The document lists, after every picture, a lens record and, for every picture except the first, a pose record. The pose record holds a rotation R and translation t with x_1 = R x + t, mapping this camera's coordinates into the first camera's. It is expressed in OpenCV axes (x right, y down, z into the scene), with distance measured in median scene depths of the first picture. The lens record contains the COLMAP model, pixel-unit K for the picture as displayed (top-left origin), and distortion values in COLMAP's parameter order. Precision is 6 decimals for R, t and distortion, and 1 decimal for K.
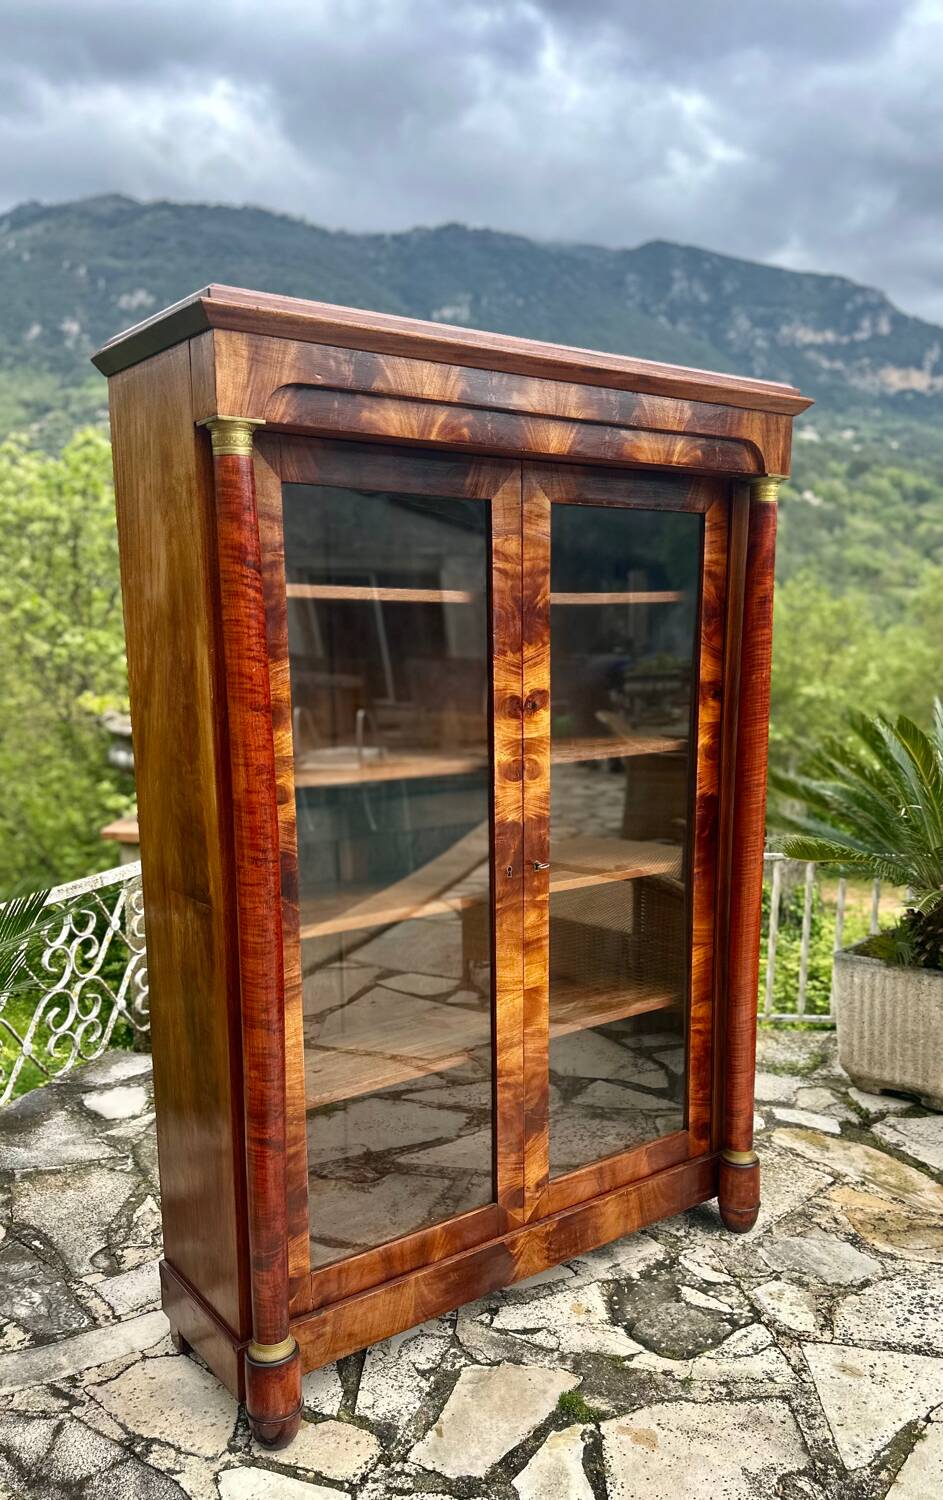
lens RADIAL K [[1177.6, 0, 501.0], [0, 1177.6, 849.5], [0, 0, 1]] dist [0.100821, -0.141723]
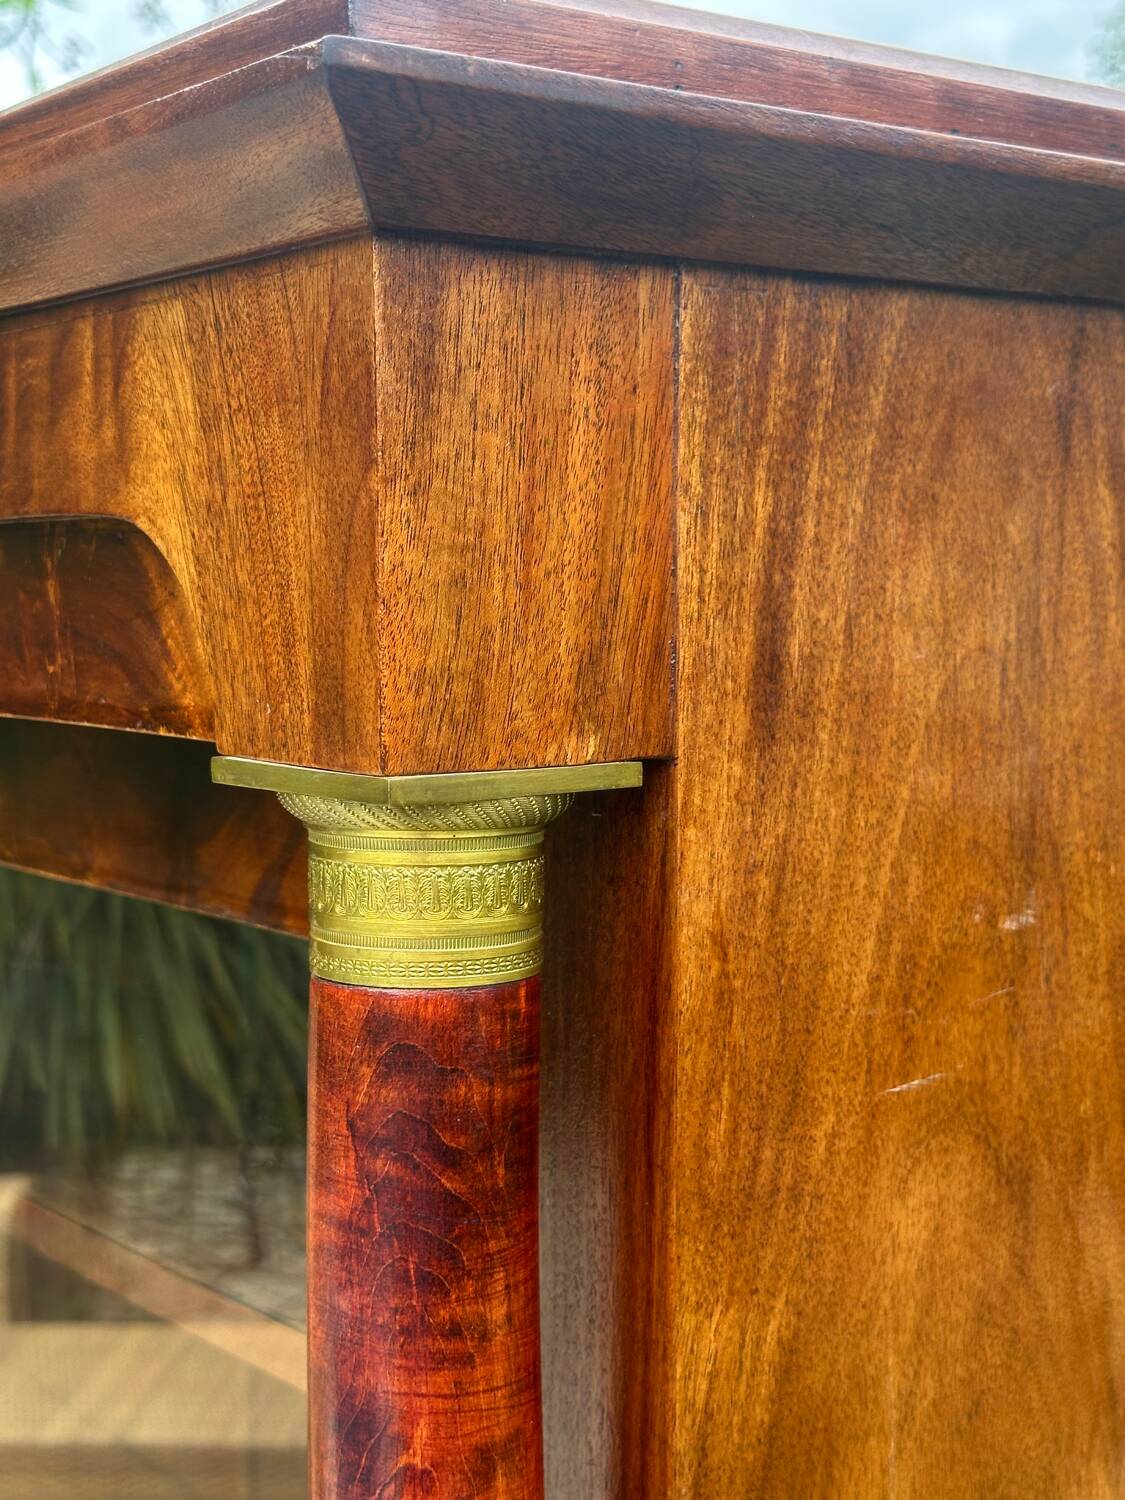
lens RADIAL K [[2253.8, 0, 558.1], [0, 2253.8, 749.0], [0, 0, 1]] dist [0.113101, 0.000000]
pose [[-0.008670, 0.079989, -0.996758, 0.478461], [-0.186346, 0.979205, 0.080201, -0.361228], [0.982446, 0.186437, 0.006416, 1.092621]]
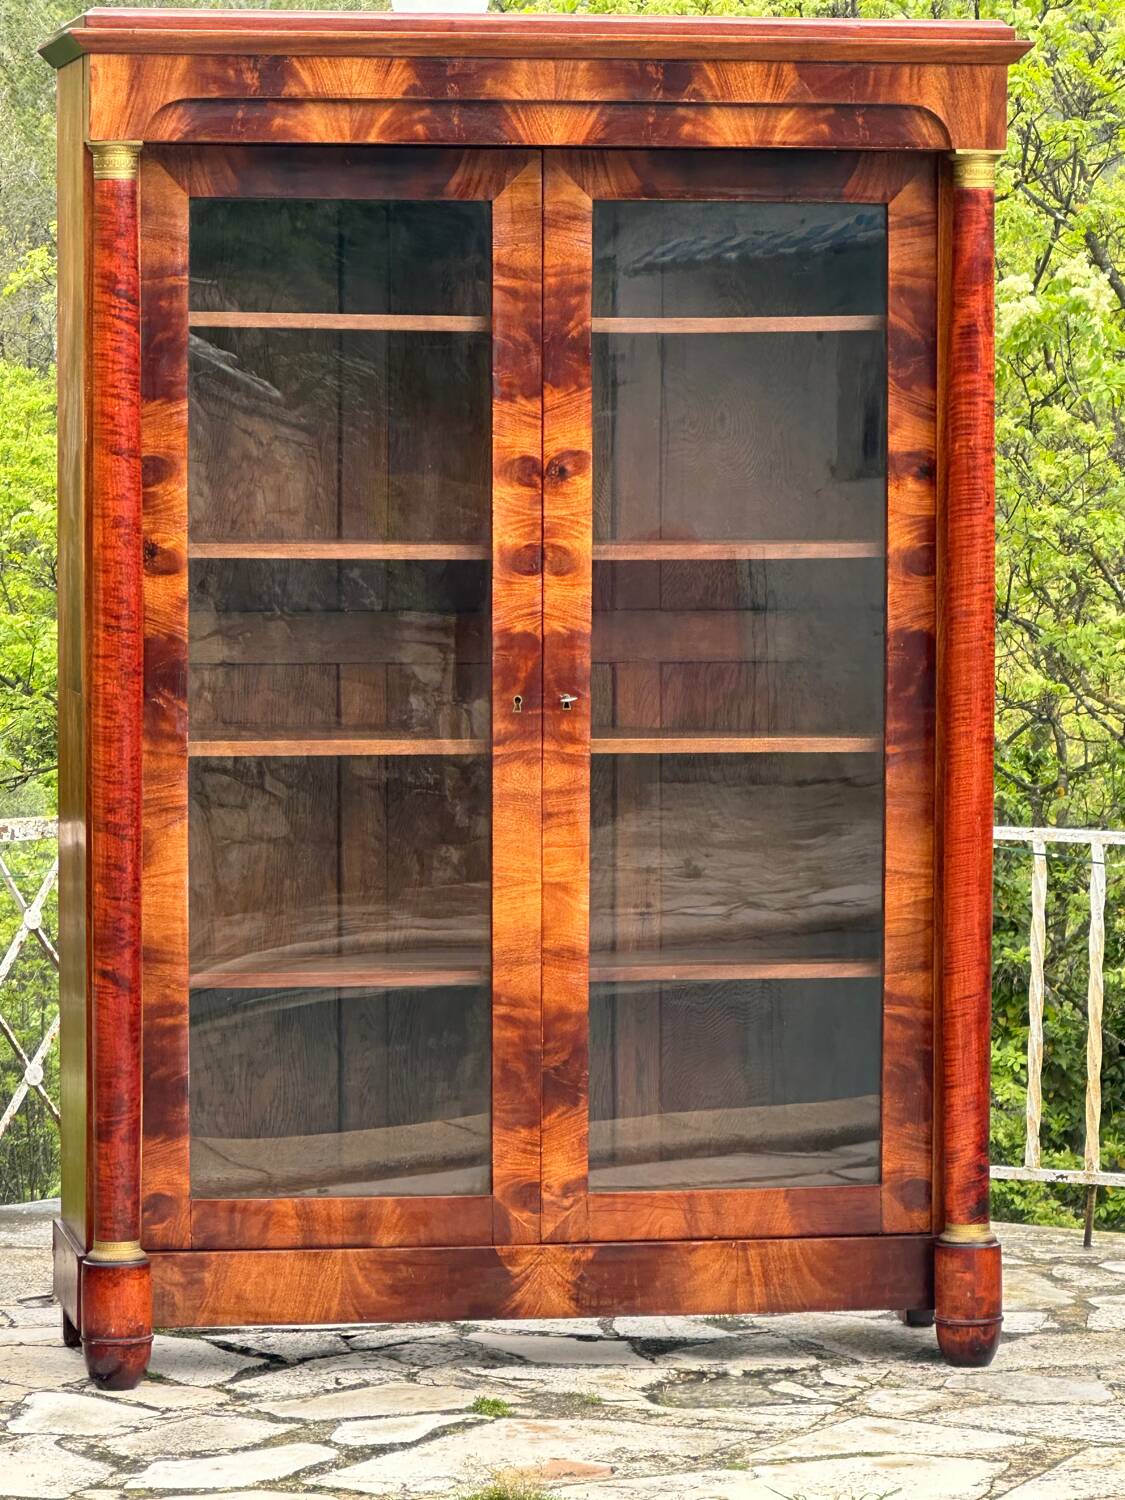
lens RADIAL K [[5976.6, 0, 558.4], [0, 5976.6, 748.2], [0, 0, 1]] dist [-0.378660, 0.000000]
pose [[0.890627, 0.033691, -0.453485, 1.657149], [-0.092480, 0.989830, -0.108090, 0.431162], [0.445232, 0.138206, 0.884685, -2.161013]]
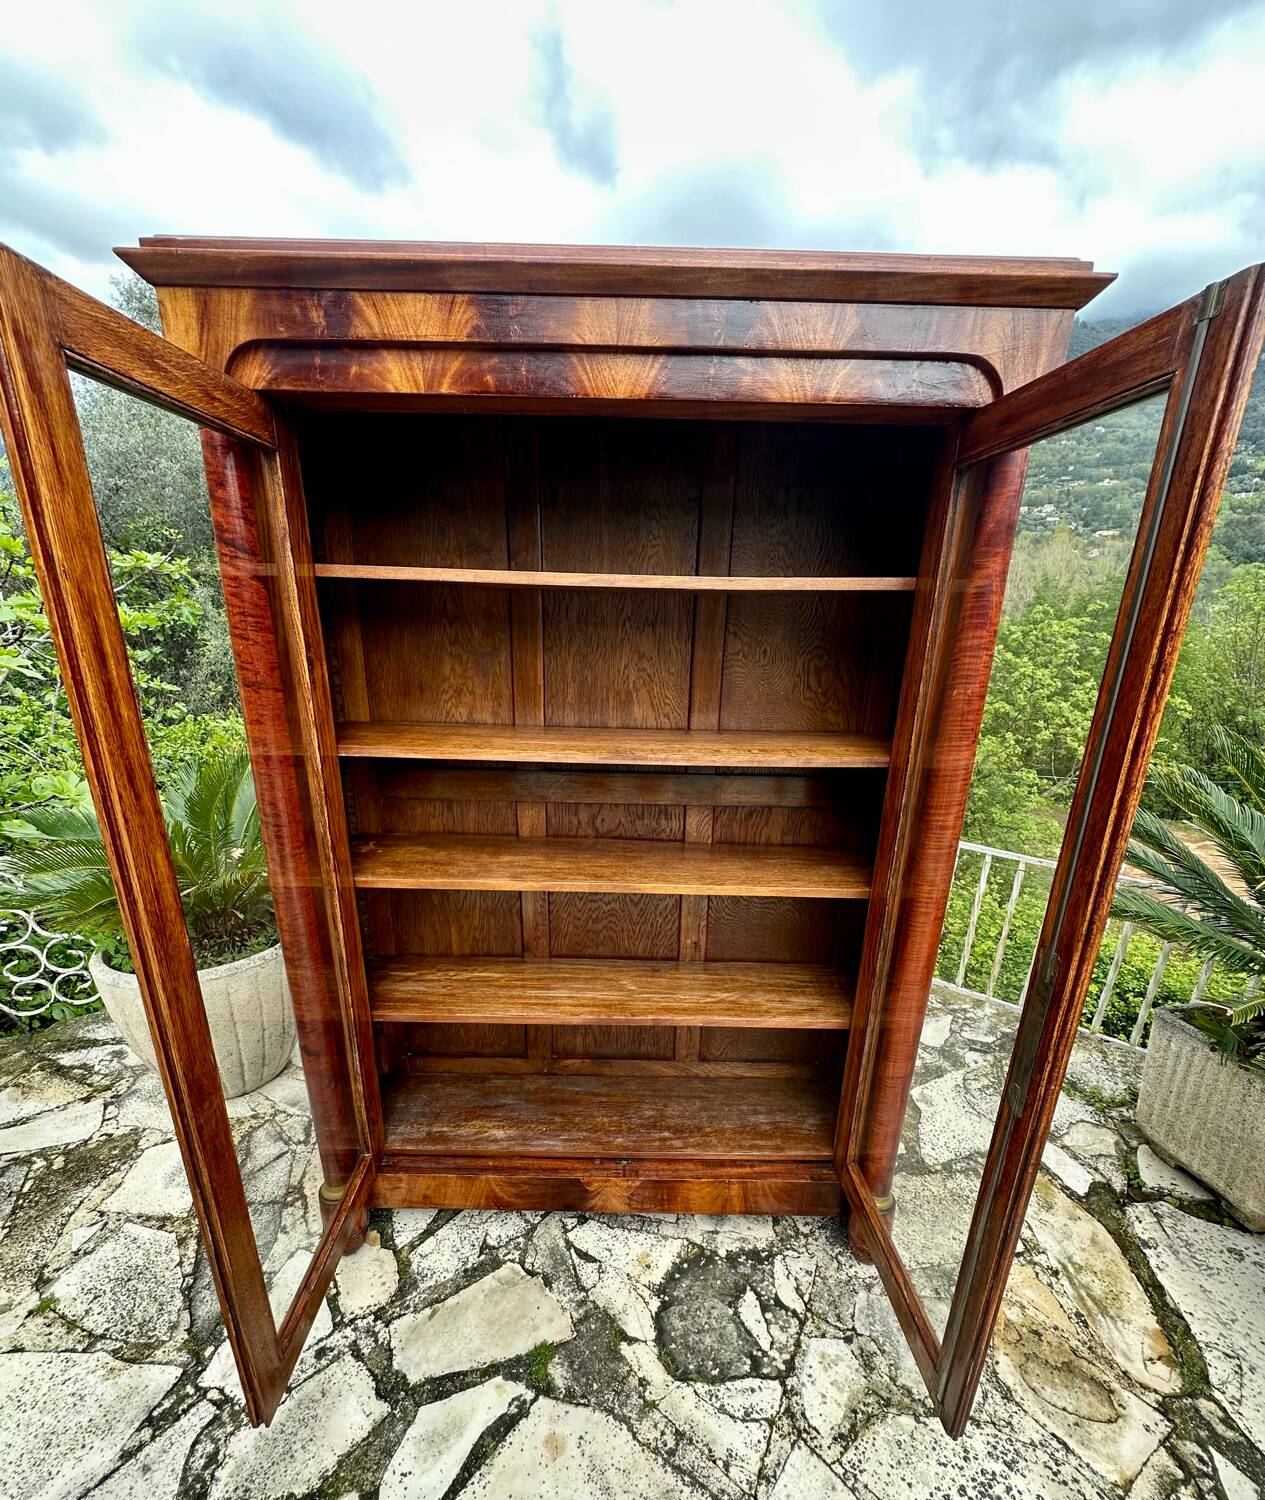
lens RADIAL K [[672.5, 0, 630.6], [0, 672.5, 843.6], [0, 0, 1]] dist [0.002131, -0.002283]
pose [[0.792331, 0.221042, -0.568640, 0.350790], [-0.138663, 0.972911, 0.184980, -0.110845], [0.594125, -0.067716, 0.801518, 0.560879]]
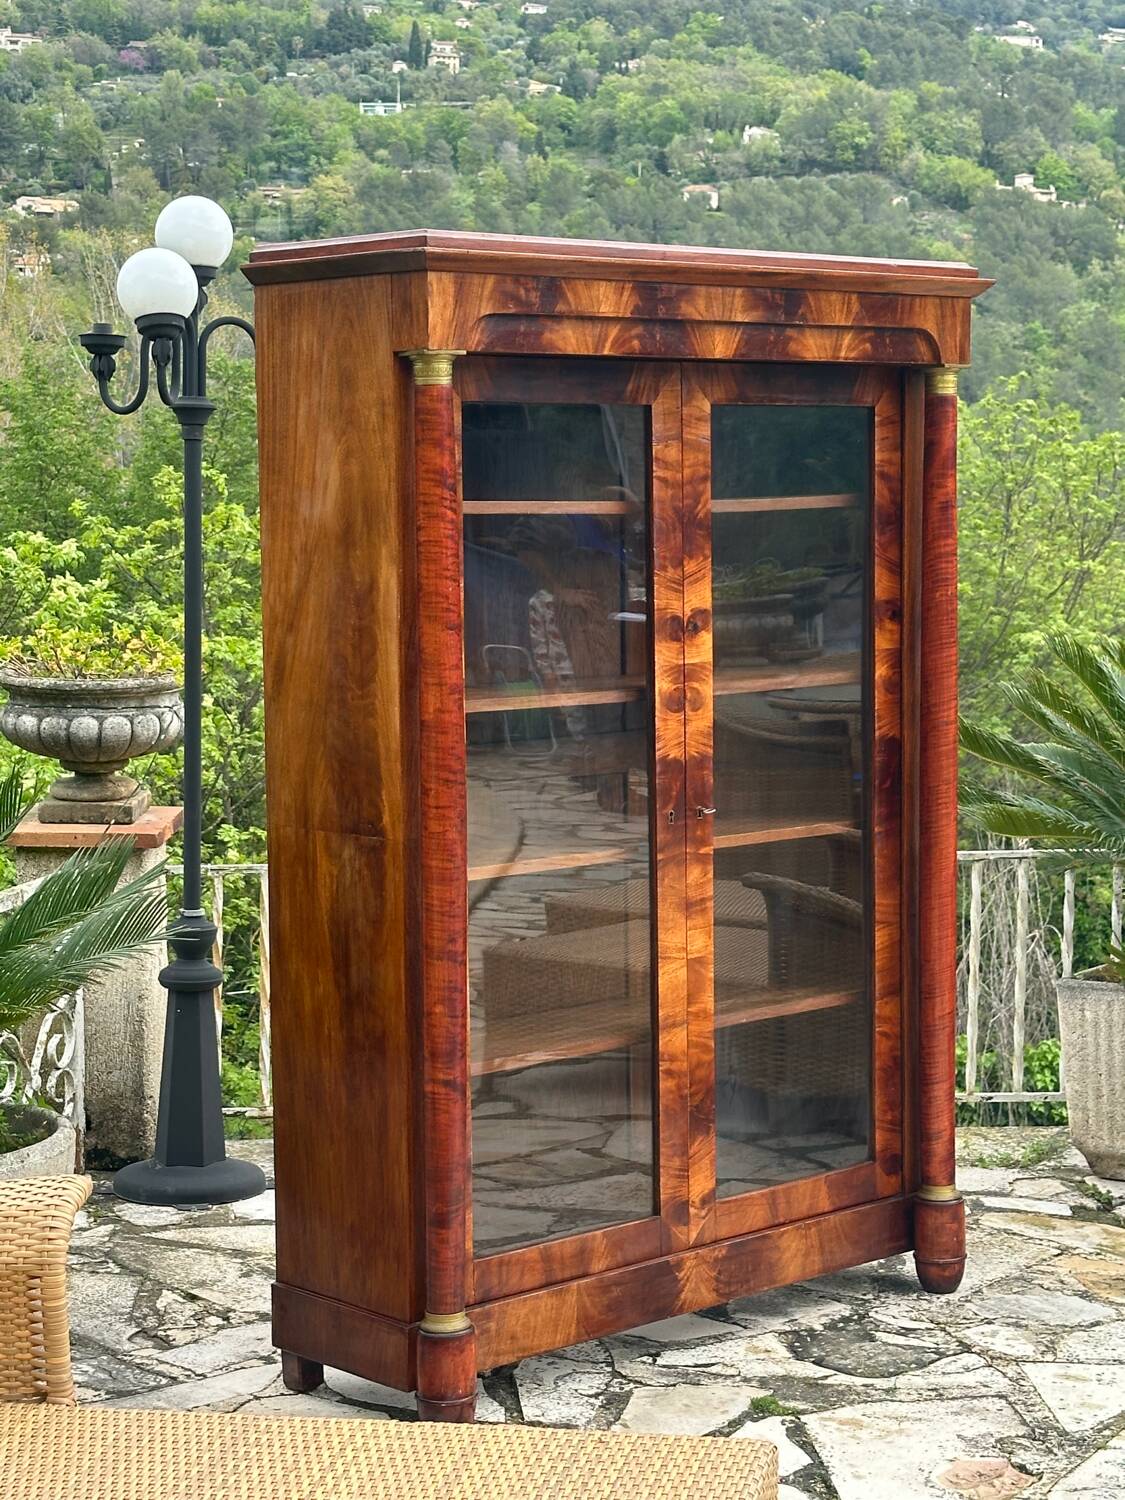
lens RADIAL K [[2949.5, 0, 566.2], [0, 2949.5, 763.6], [0, 0, 1]] dist [0.116753, 0.000000]
pose [[0.995706, -0.014547, 0.091418, -0.268824], [0.023064, 0.995417, -0.092811, 0.180338], [-0.089648, 0.094521, 0.991478, -1.158971]]
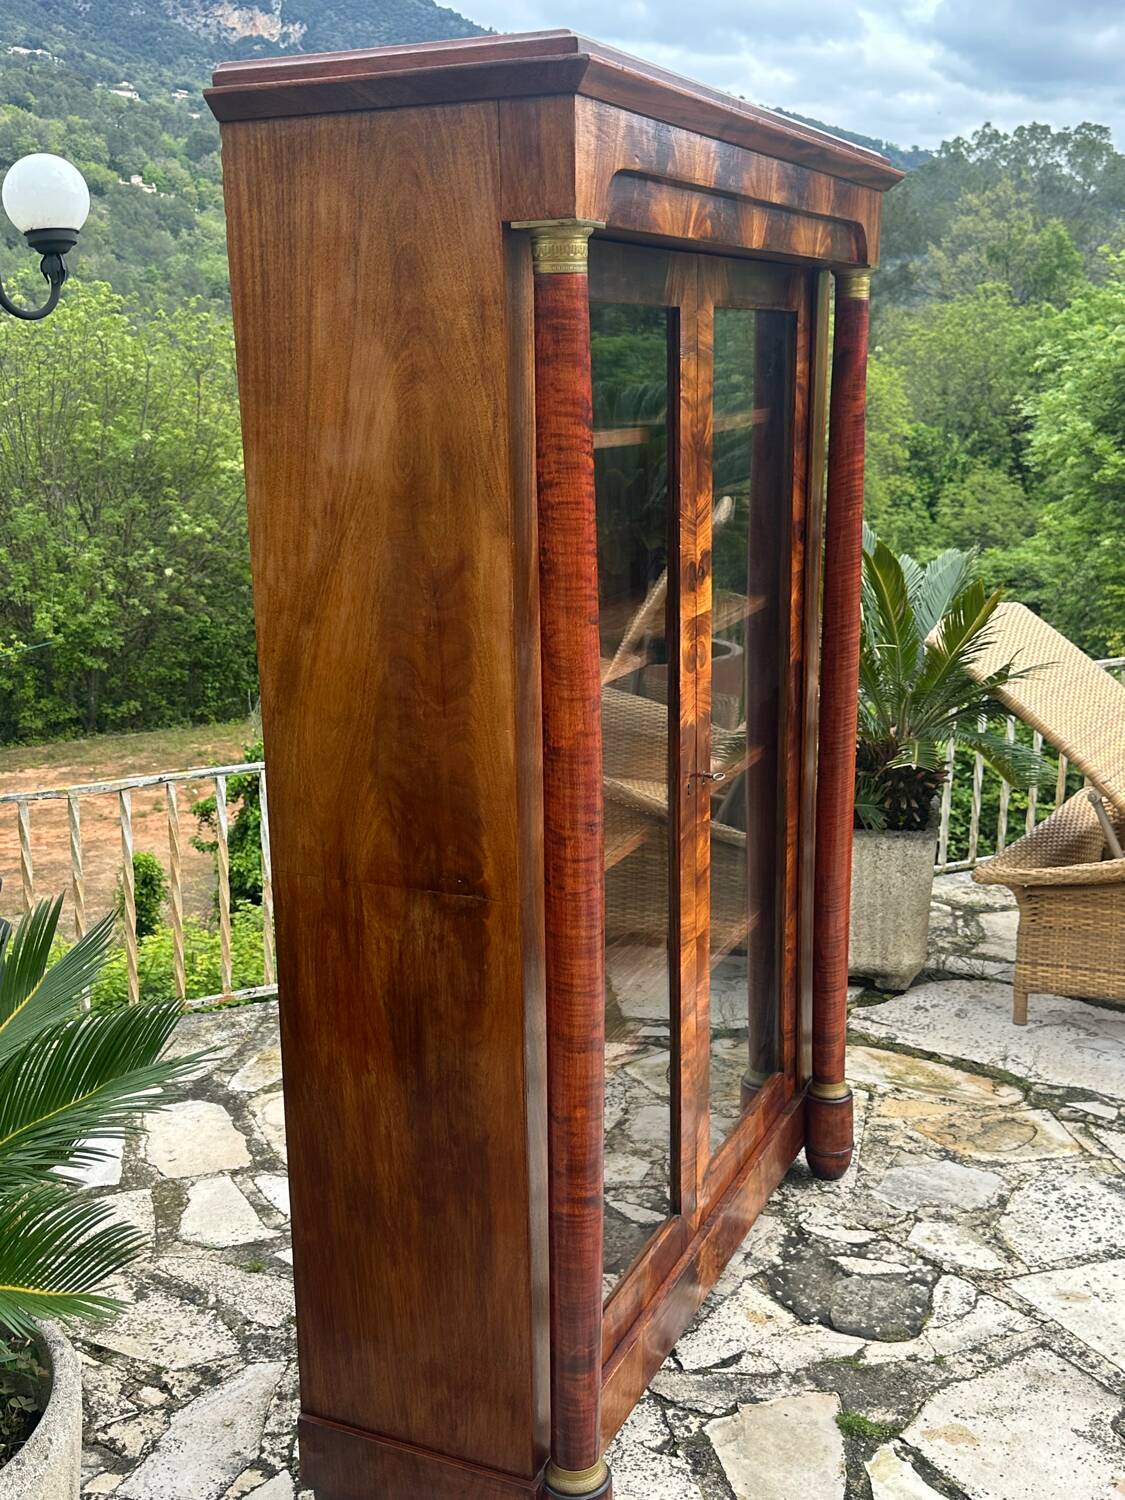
lens RADIAL K [[1626.7, 0, 568.0], [0, 1626.7, 765.0], [0, 0, 1]] dist [0.057098, 0.000000]
pose [[0.882273, -0.123316, 0.454299, -0.541791], [0.099119, 0.992107, 0.076804, -0.086858], [-0.460184, -0.022732, 0.887533, 0.096396]]
